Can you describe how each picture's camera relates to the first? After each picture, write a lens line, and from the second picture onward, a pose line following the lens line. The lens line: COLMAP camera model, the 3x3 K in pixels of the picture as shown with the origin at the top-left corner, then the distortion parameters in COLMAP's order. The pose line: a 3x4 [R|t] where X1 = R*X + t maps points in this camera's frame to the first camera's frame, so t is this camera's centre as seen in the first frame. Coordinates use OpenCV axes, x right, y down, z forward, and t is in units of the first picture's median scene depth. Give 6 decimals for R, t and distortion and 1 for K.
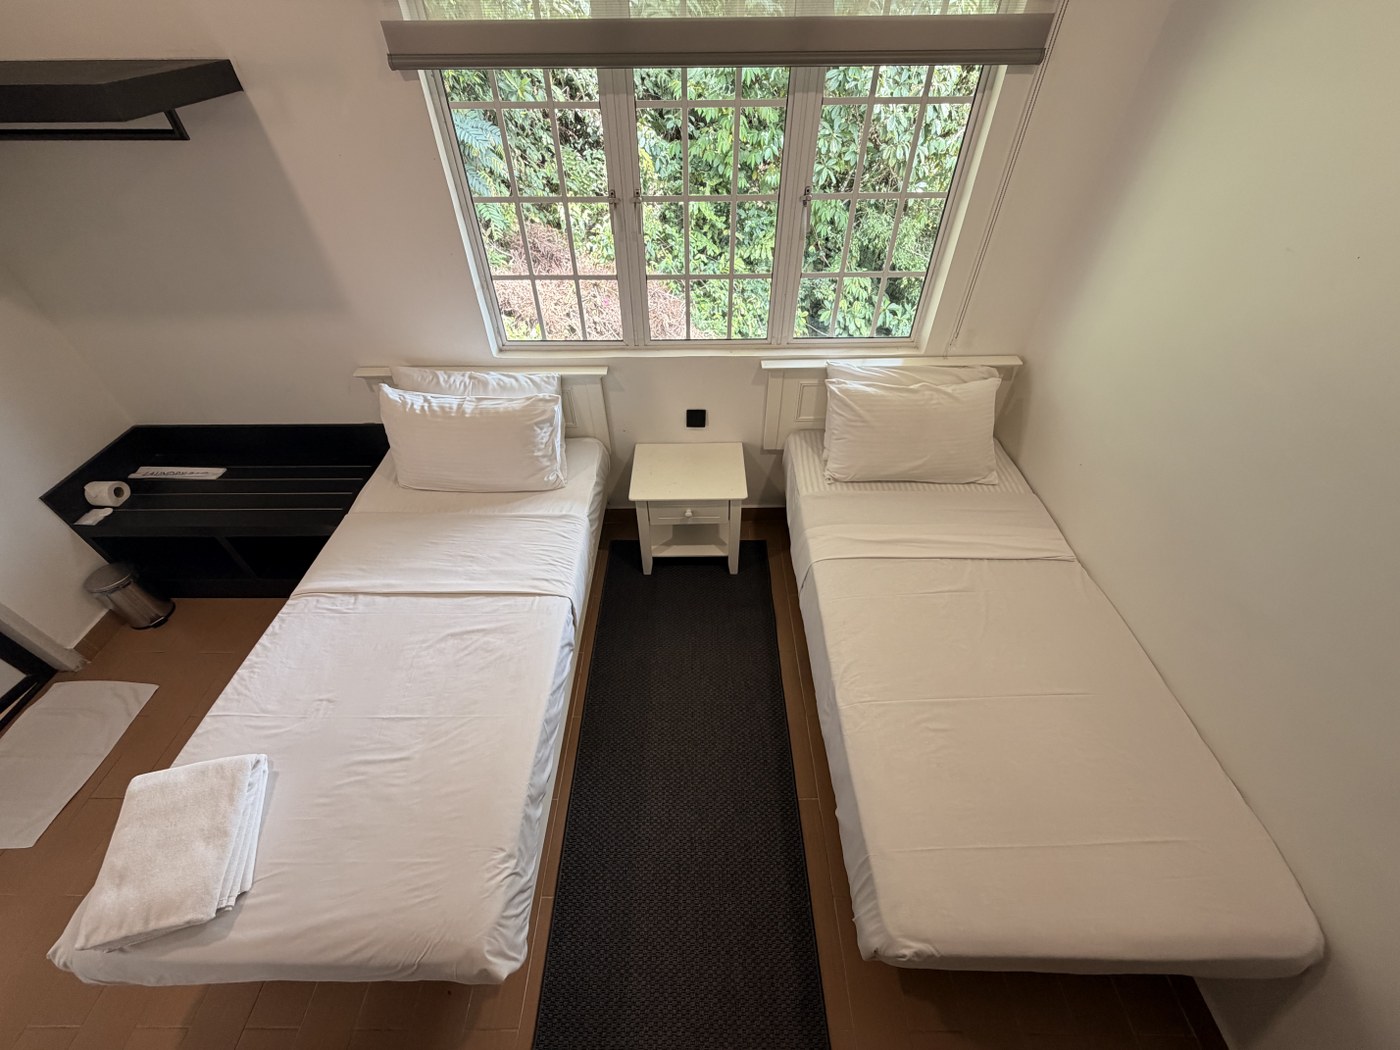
lens RADIAL K [[559.7, 0, 698.9], [0, 559.7, 527.6], [0, 0, 1]] dist [-0.003213, 0.000064]
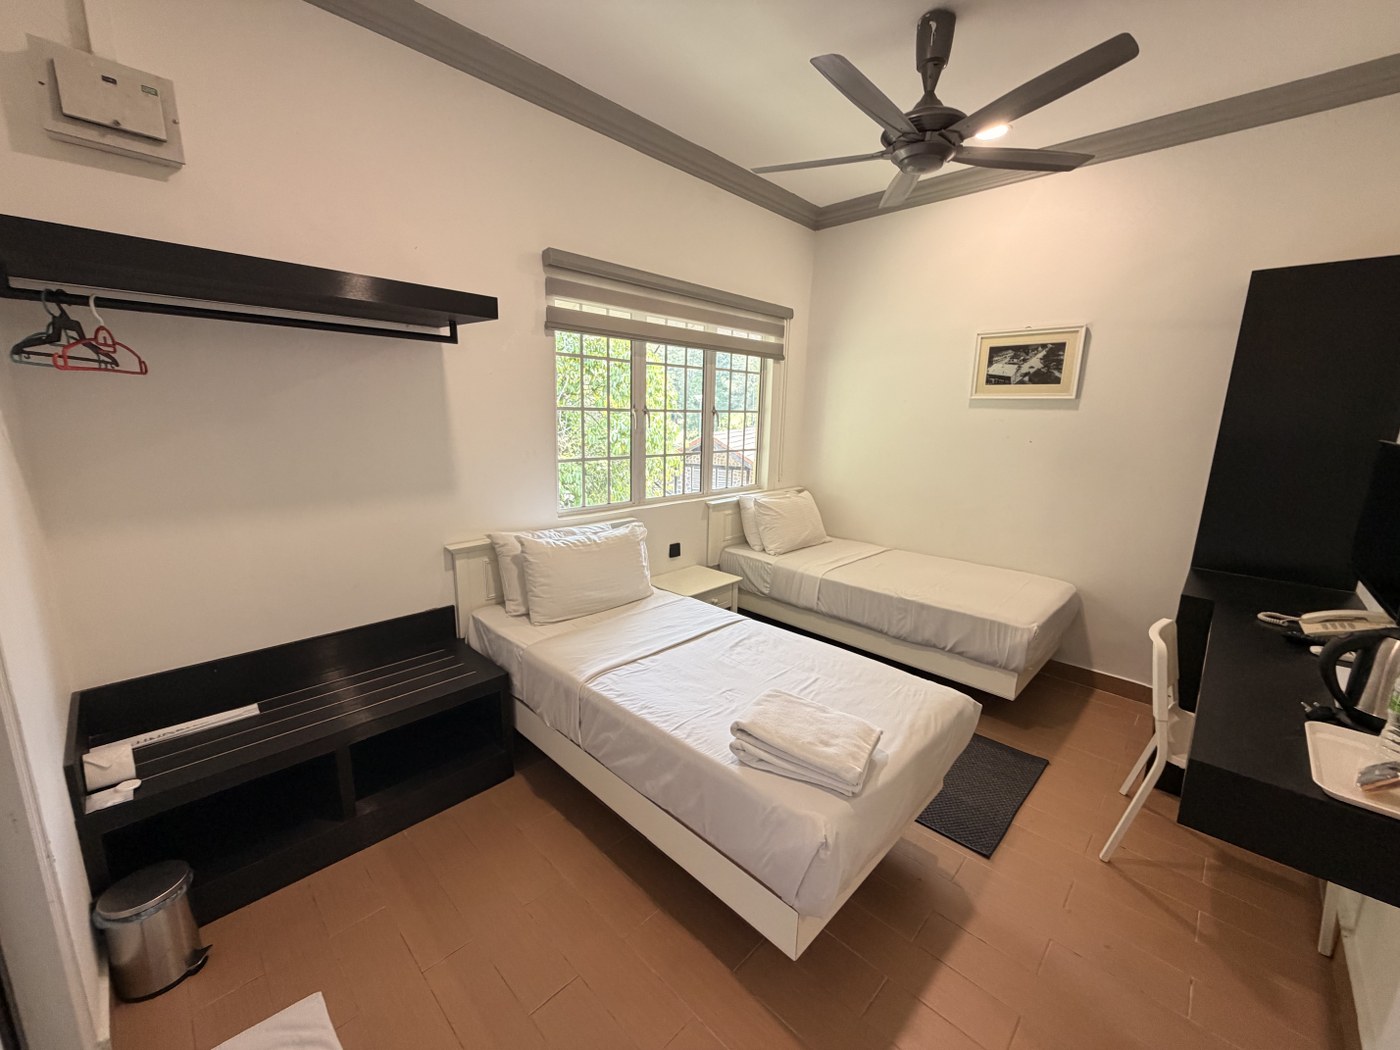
lens RADIAL K [[559.7, 0, 699.8], [0, 559.7, 522.7], [0, 0, 1]] dist [-0.003213, 0.000064]
pose [[0.692315, -0.121809, 0.711240, -1.274450], [0.480720, 0.812934, -0.328703, 0.322014], [-0.538153, 0.569474, 0.621363, 0.071818]]
